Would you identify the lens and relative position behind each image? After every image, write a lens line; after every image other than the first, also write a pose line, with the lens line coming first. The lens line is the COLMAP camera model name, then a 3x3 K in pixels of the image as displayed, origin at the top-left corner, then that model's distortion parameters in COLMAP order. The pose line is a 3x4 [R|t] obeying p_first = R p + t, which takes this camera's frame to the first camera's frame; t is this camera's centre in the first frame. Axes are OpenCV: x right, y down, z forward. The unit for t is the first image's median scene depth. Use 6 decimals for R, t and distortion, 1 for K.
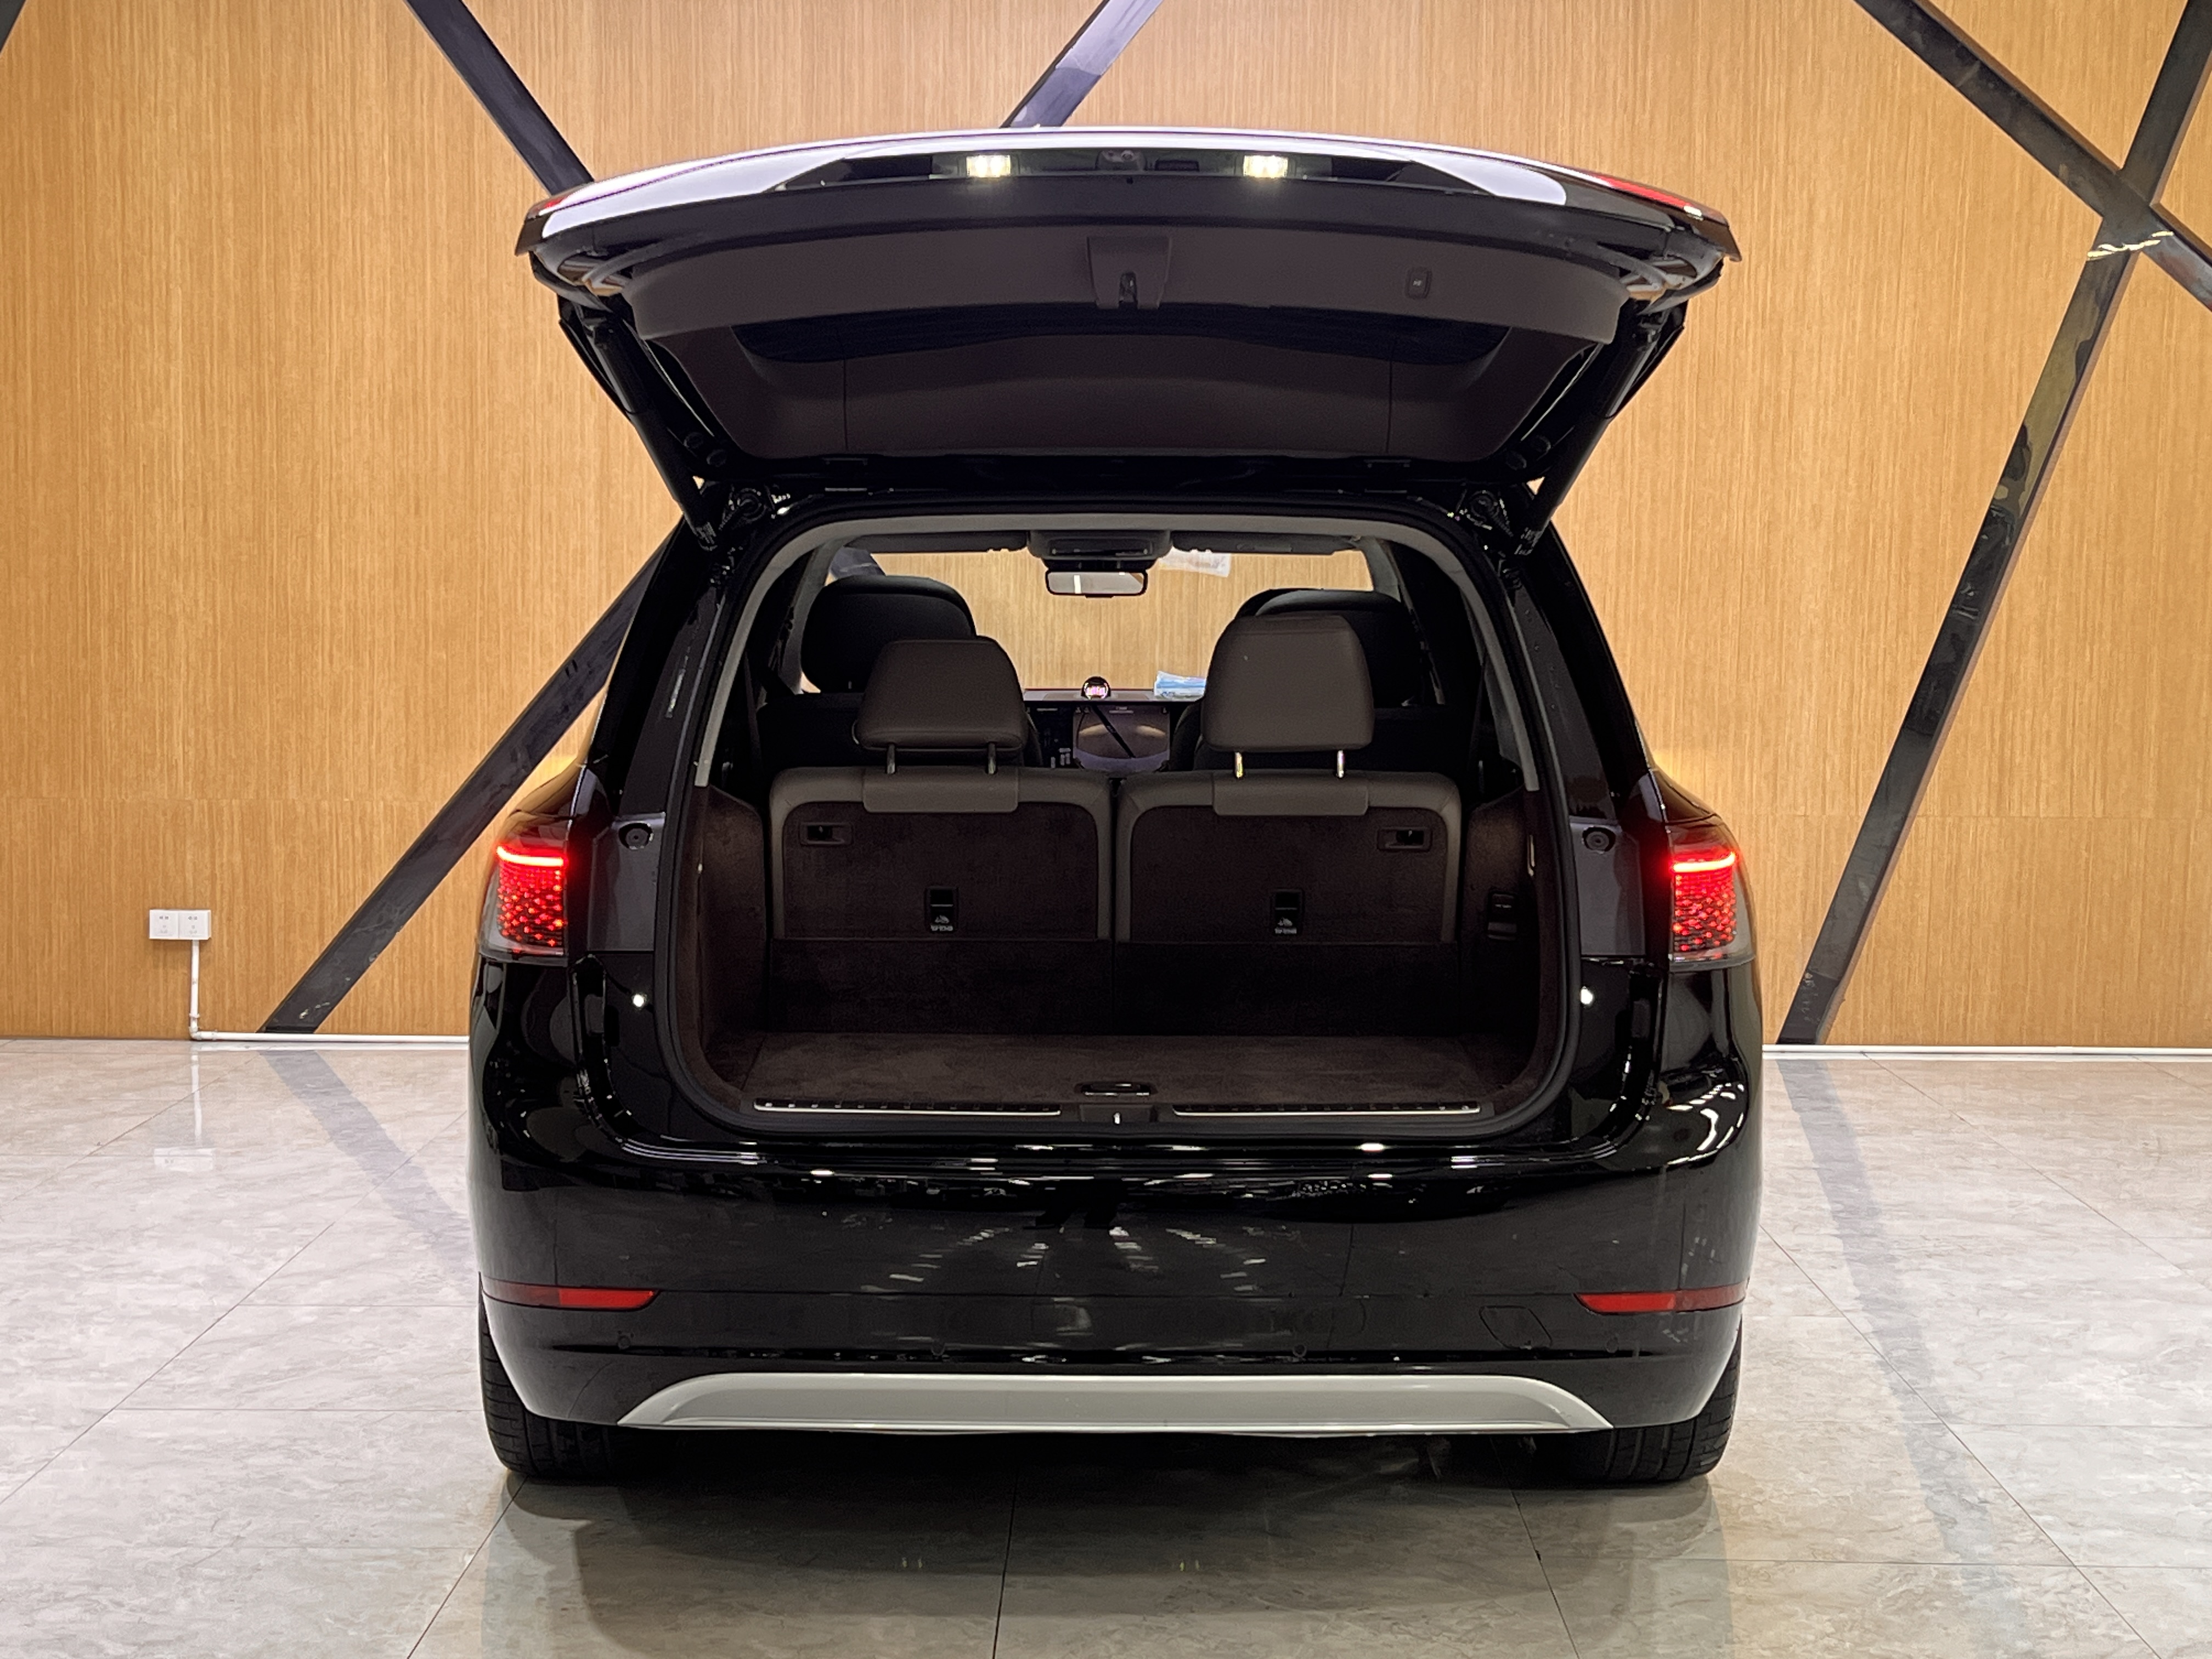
lens RADIAL K [[3305.9, 0, 1106.0], [0, 3305.9, 829.5], [0, 0, 1]] dist [0.205164, -0.650782]
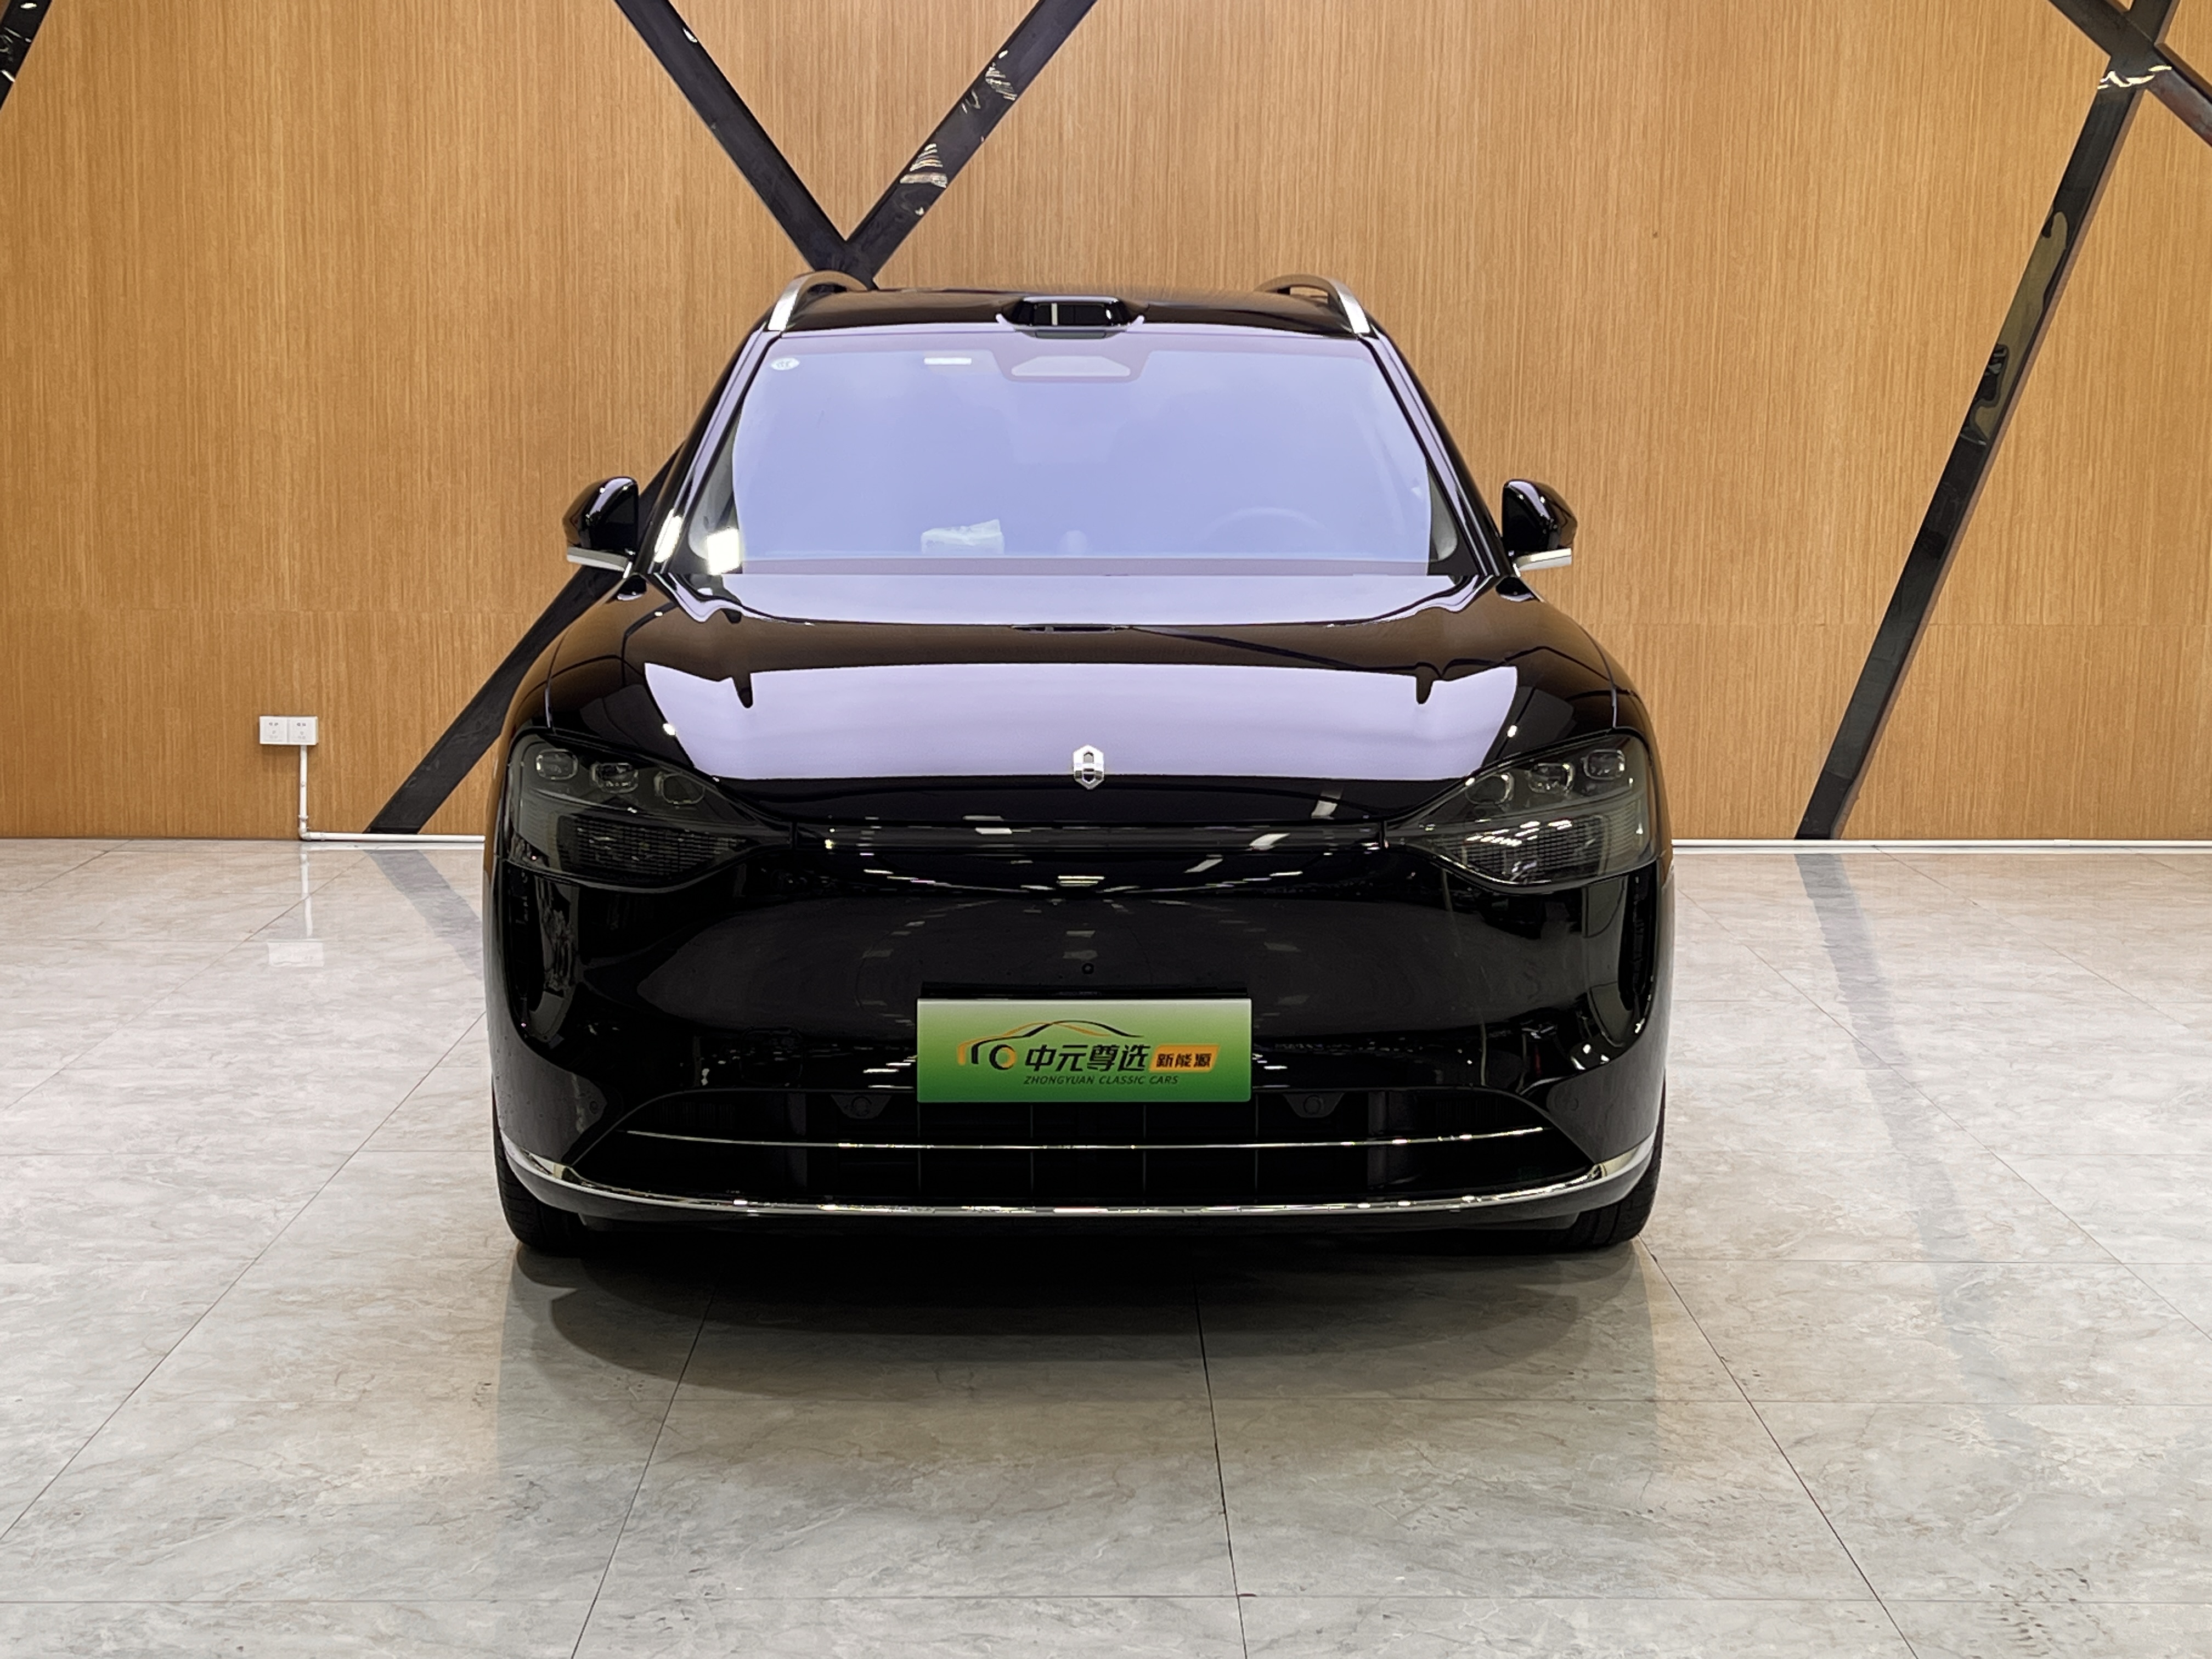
lens RADIAL K [[3332.4, 0, 1147.7], [0, 3332.4, 833.4], [0, 0, 1]] dist [0.220782, -0.763795]
pose [[0.999514, -0.003619, 0.030965, -0.040376], [0.001985, 0.998613, 0.052614, 0.005591], [-0.031112, -0.052527, 0.998135, -0.068929]]
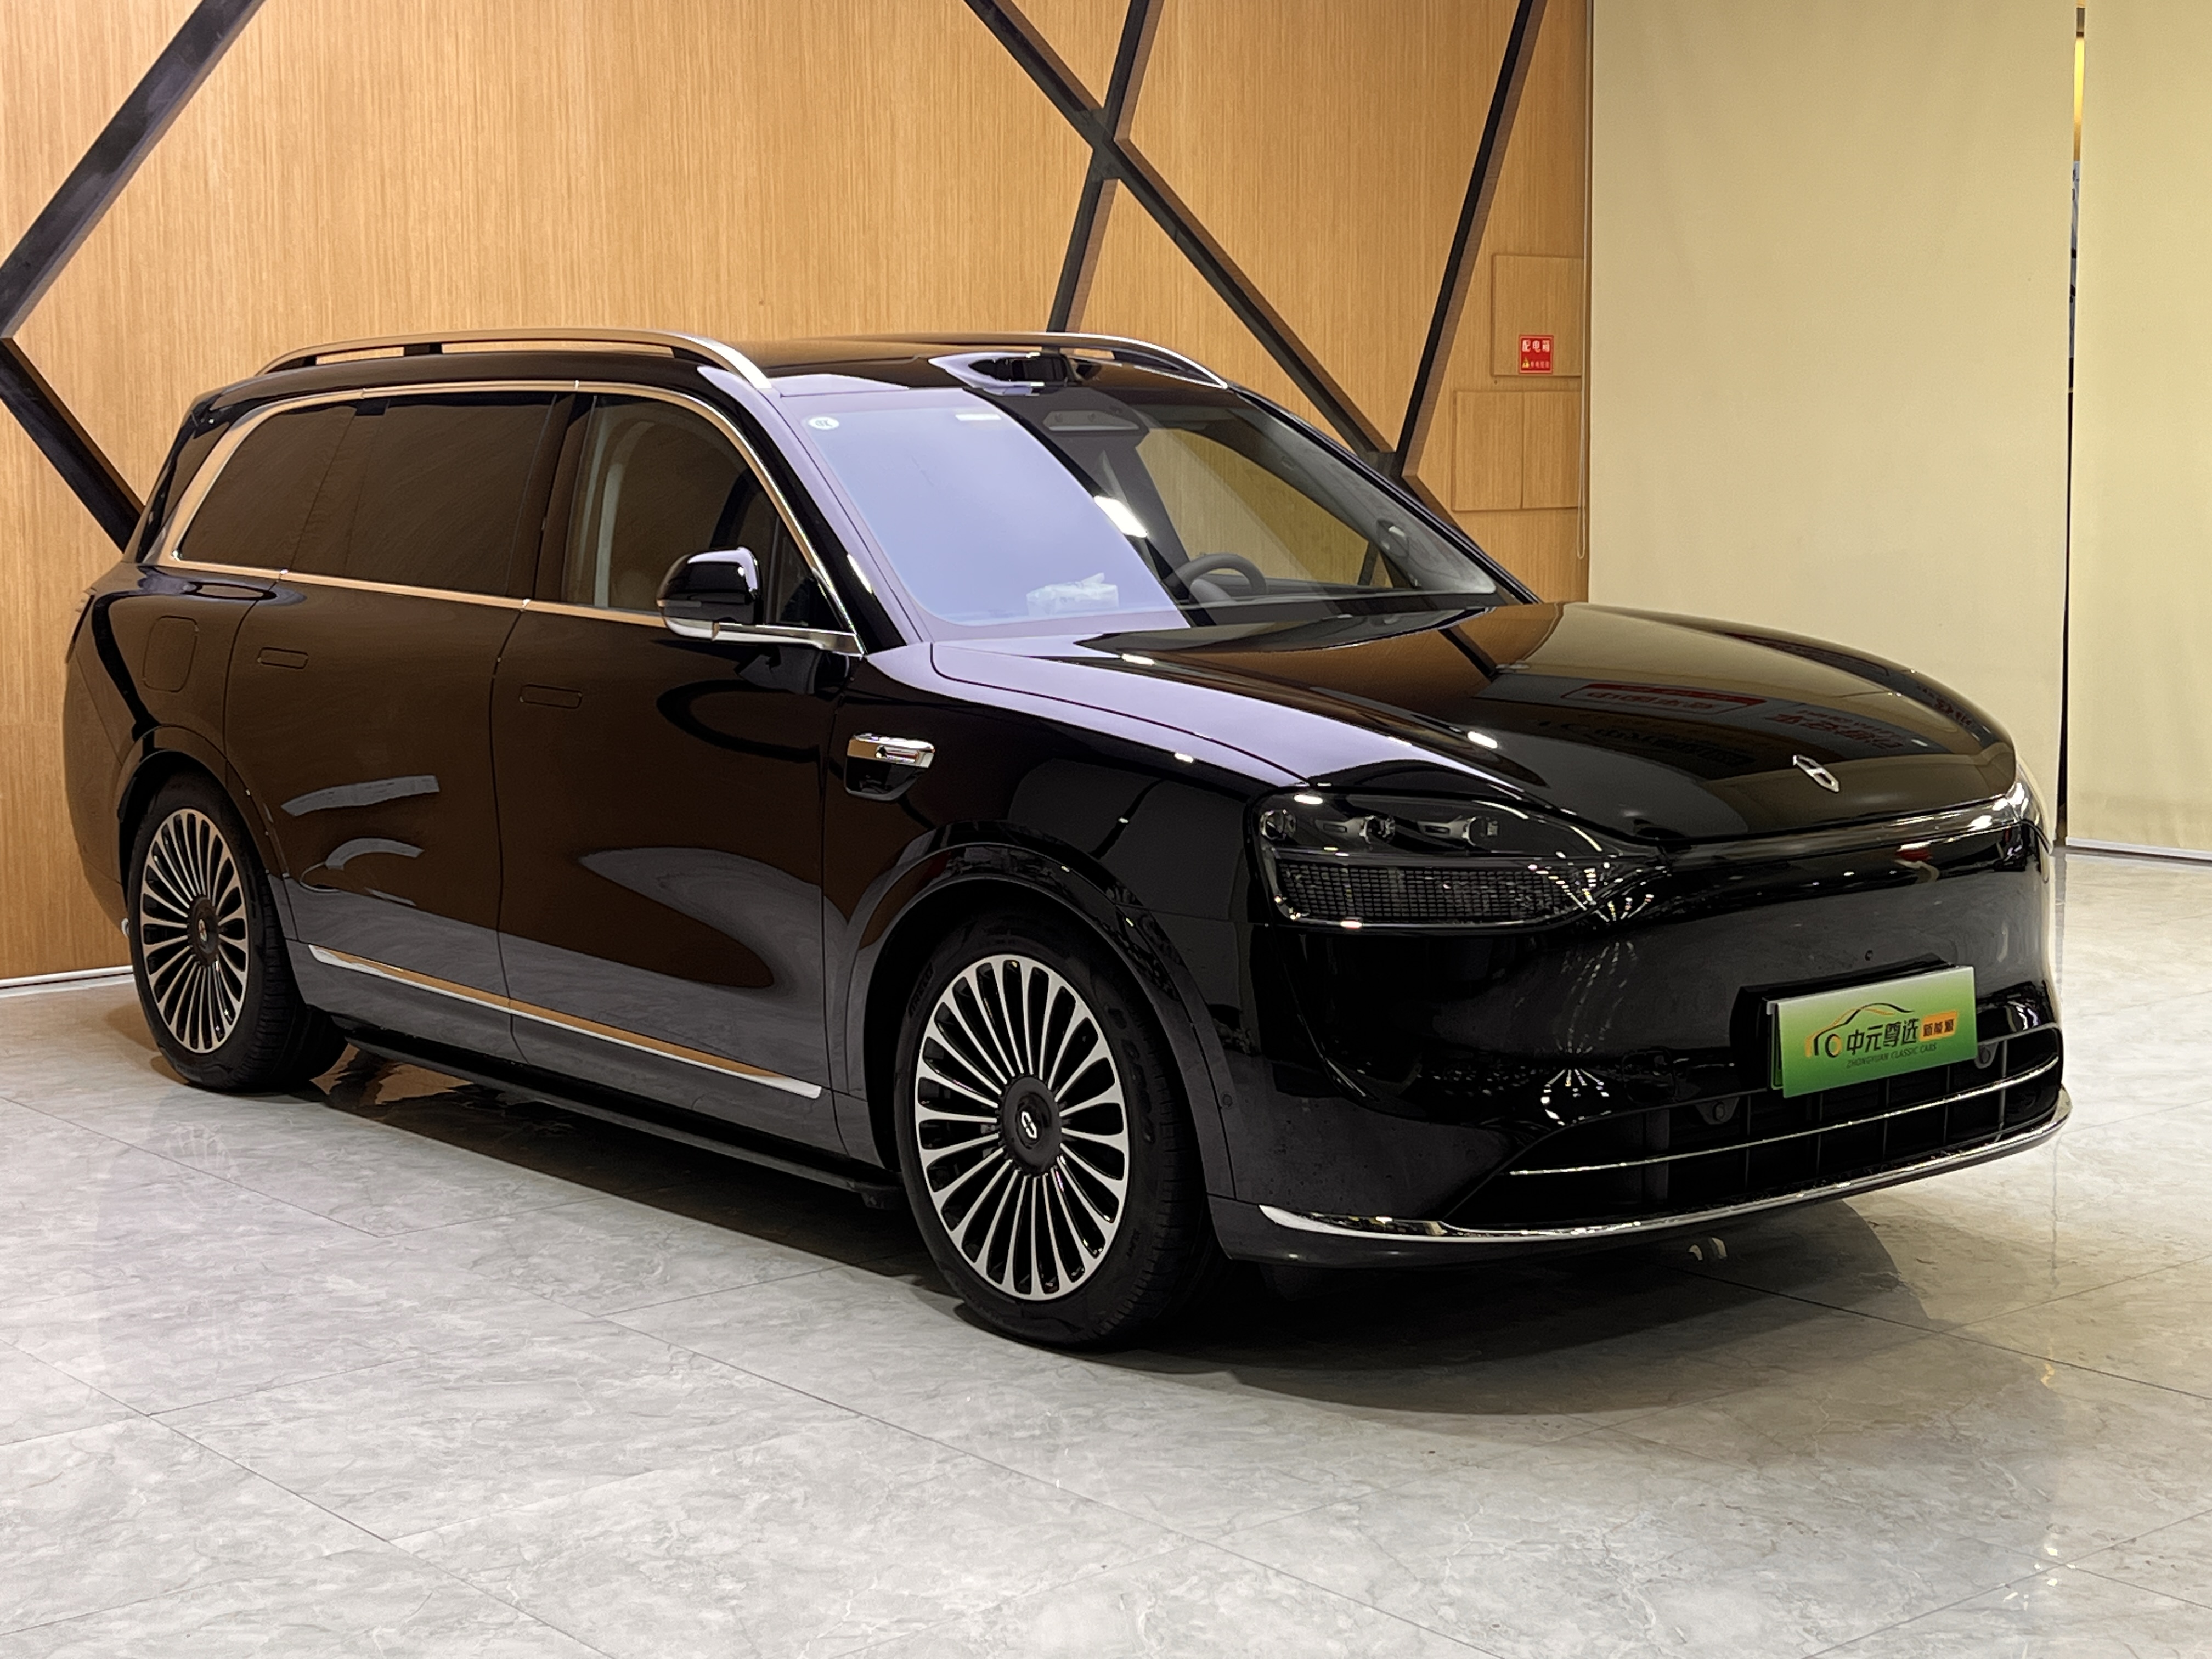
lens RADIAL K [[3307.8, 0, 1160.9], [0, 3307.8, 829.8], [0, 0, 1]] dist [0.203583, -0.638960]
pose [[0.761010, -0.091733, 0.642222, -0.463415], [0.073224, 0.995772, 0.055465, -0.006574], [-0.644594, 0.004816, 0.764510, 0.086884]]
